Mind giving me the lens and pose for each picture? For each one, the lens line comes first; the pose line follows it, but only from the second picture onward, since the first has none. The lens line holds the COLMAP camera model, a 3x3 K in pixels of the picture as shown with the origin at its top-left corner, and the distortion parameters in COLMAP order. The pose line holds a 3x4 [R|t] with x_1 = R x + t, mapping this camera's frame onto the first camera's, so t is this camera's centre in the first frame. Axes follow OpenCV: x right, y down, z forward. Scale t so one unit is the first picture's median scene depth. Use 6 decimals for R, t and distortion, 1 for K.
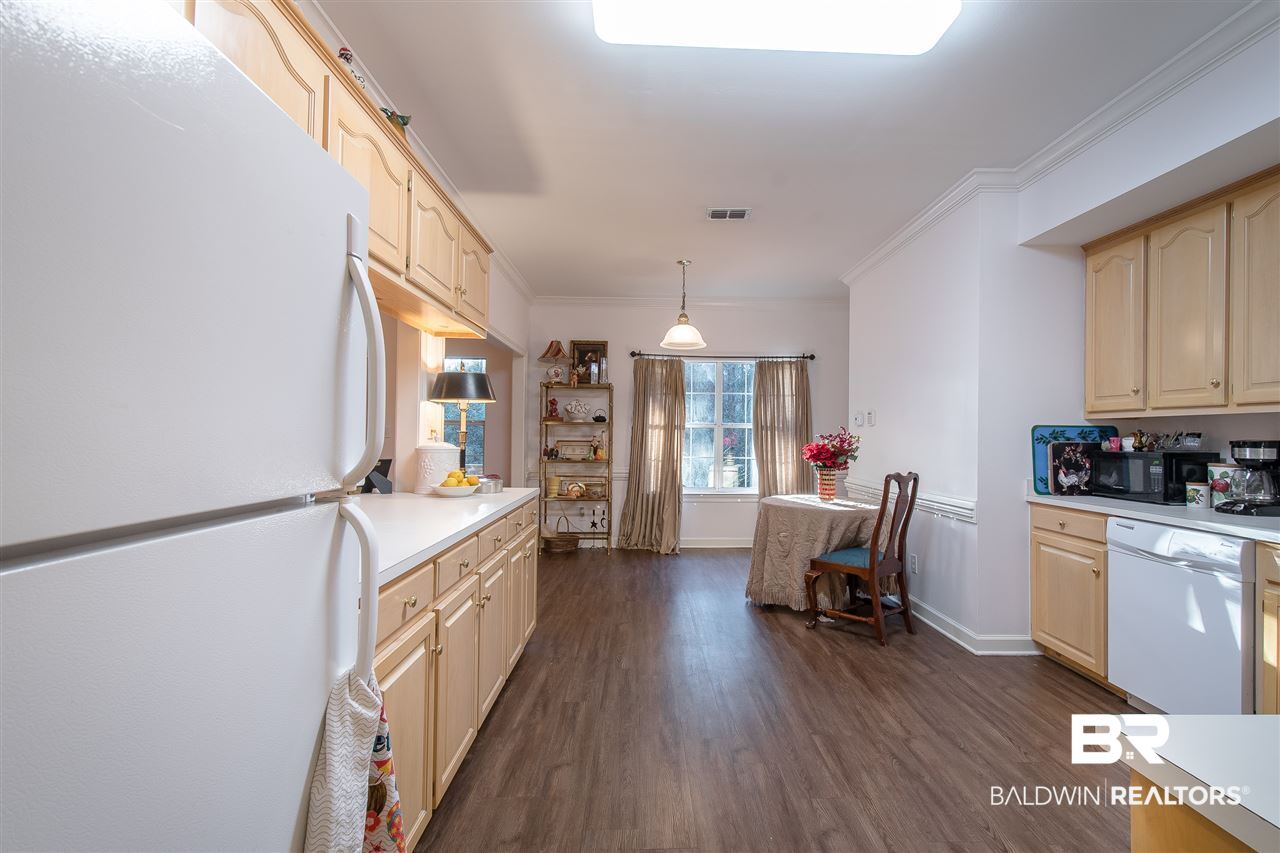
lens RADIAL K [[565.9, 0, 654.9], [0, 565.9, 443.1], [0, 0, 1]] dist [0.003856, 0.000297]
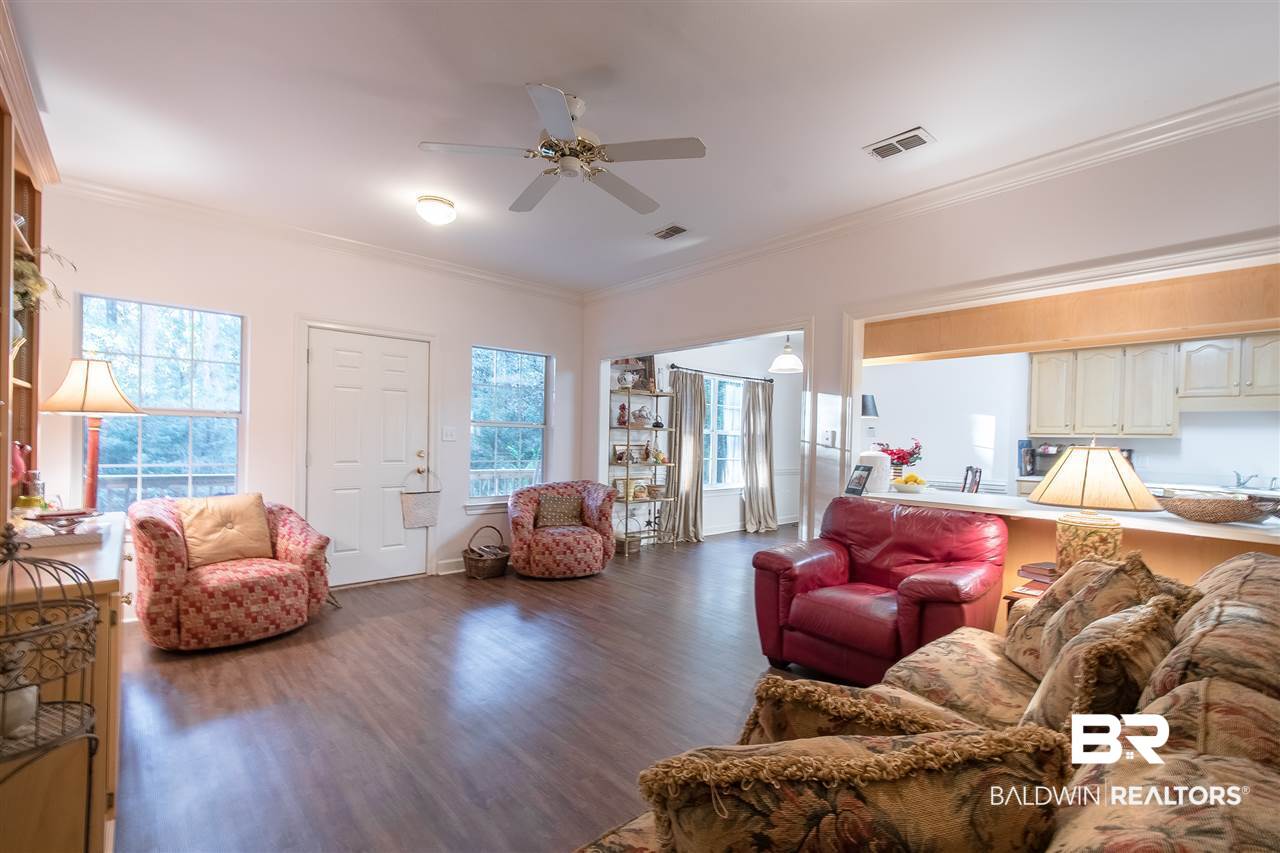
lens RADIAL K [[565.9, 0, 654.9], [0, 565.9, 443.1], [0, 0, 1]] dist [0.003856, 0.000297]
pose [[0.759890, 0.003734, 0.650041, -0.783618], [-0.004385, 0.999990, -0.000617, -0.006162], [-0.650037, -0.002382, 0.759899, 0.183706]]
